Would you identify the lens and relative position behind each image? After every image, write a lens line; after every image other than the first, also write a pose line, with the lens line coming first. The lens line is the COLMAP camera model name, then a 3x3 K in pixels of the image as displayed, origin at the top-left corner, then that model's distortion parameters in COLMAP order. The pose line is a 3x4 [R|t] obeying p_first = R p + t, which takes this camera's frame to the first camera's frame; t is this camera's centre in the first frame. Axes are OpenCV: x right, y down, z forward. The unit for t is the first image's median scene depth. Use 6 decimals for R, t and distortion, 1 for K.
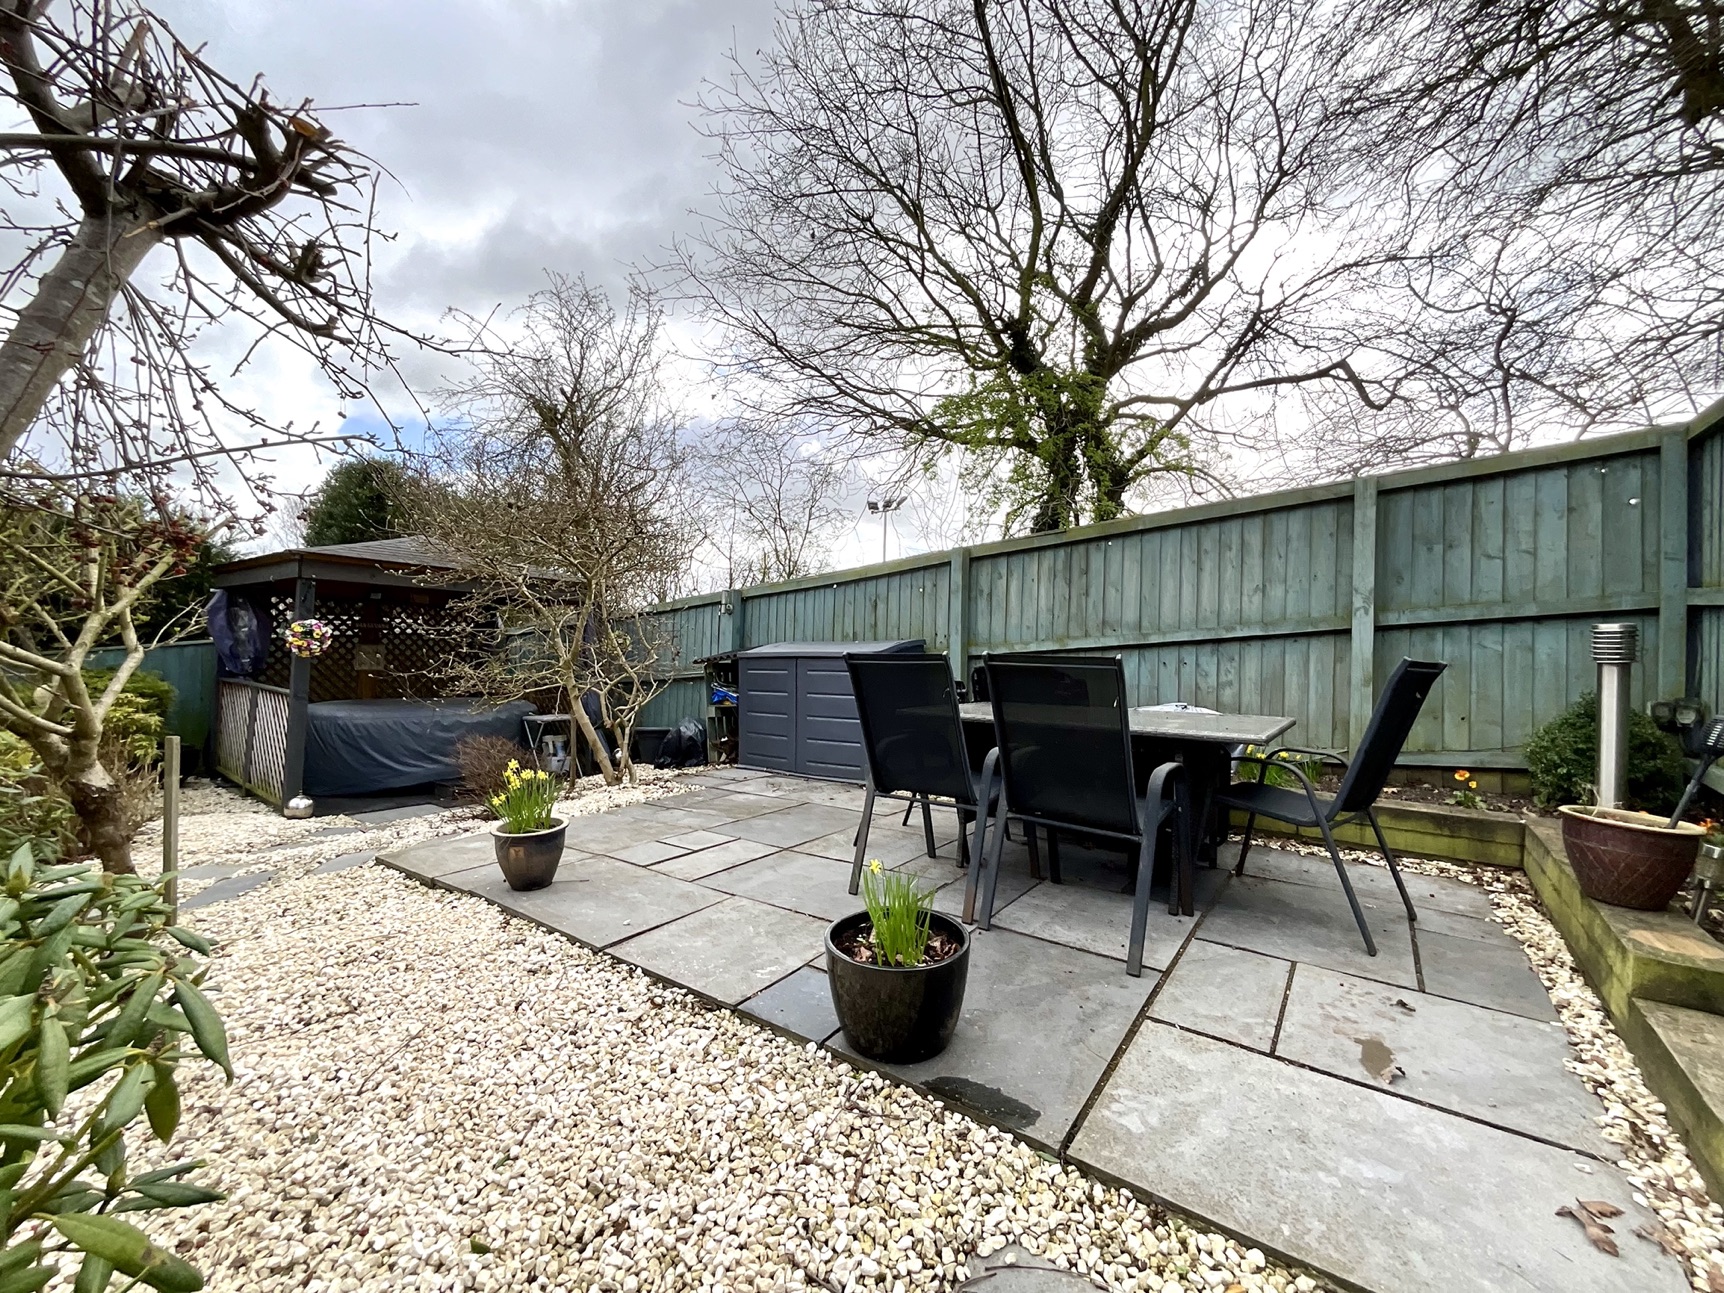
lens RADIAL K [[700.0, 0, 860.7], [0, 700.0, 650.0], [0, 0, 1]] dist [-0.000576, 0.000473]
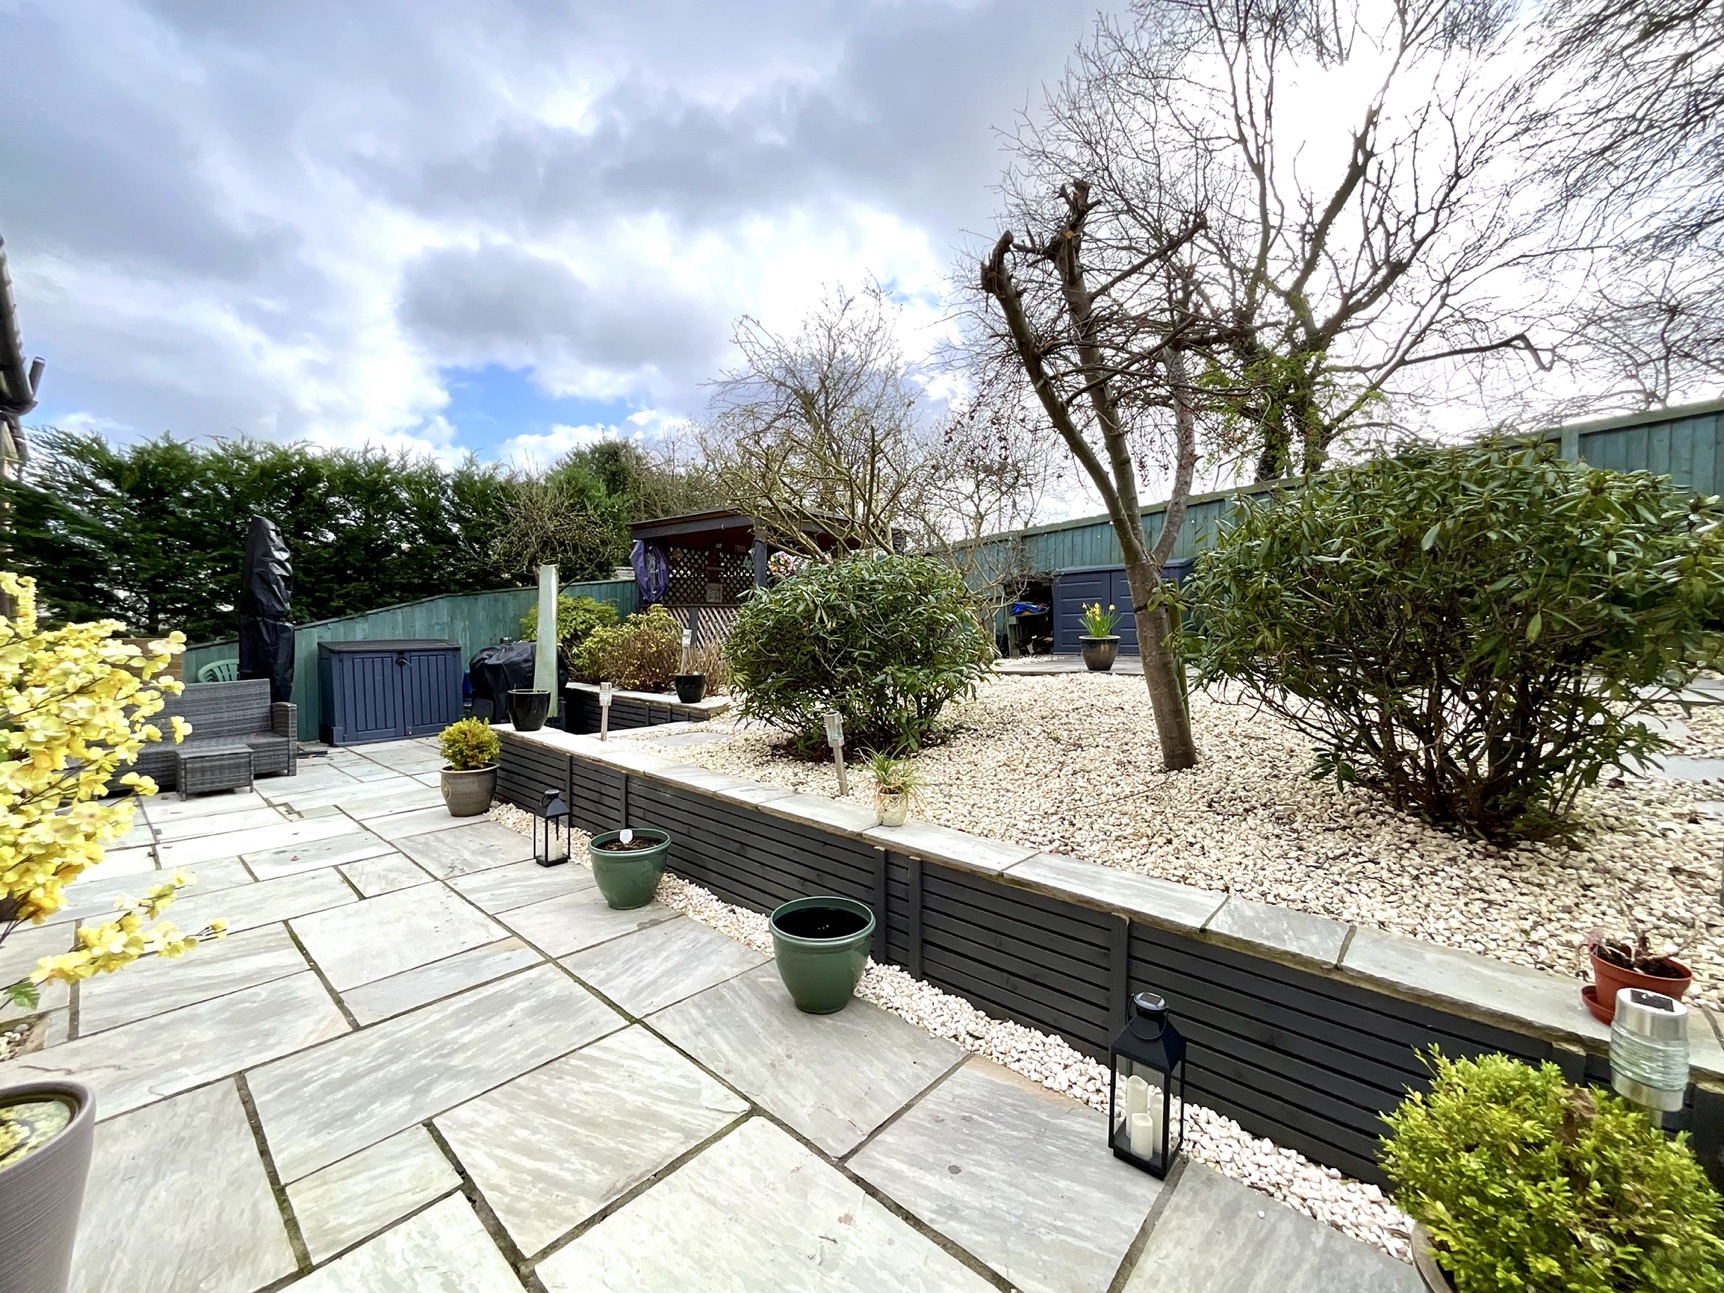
lens RADIAL K [[700.0, 0, 860.7], [0, 700.0, 650.0], [0, 0, 1]] dist [-0.000576, 0.000473]
pose [[0.995522, -0.009951, -0.094000, -0.359011], [0.013514, 0.999211, 0.037344, 0.086151], [0.093555, -0.038447, 0.994872, -0.362188]]
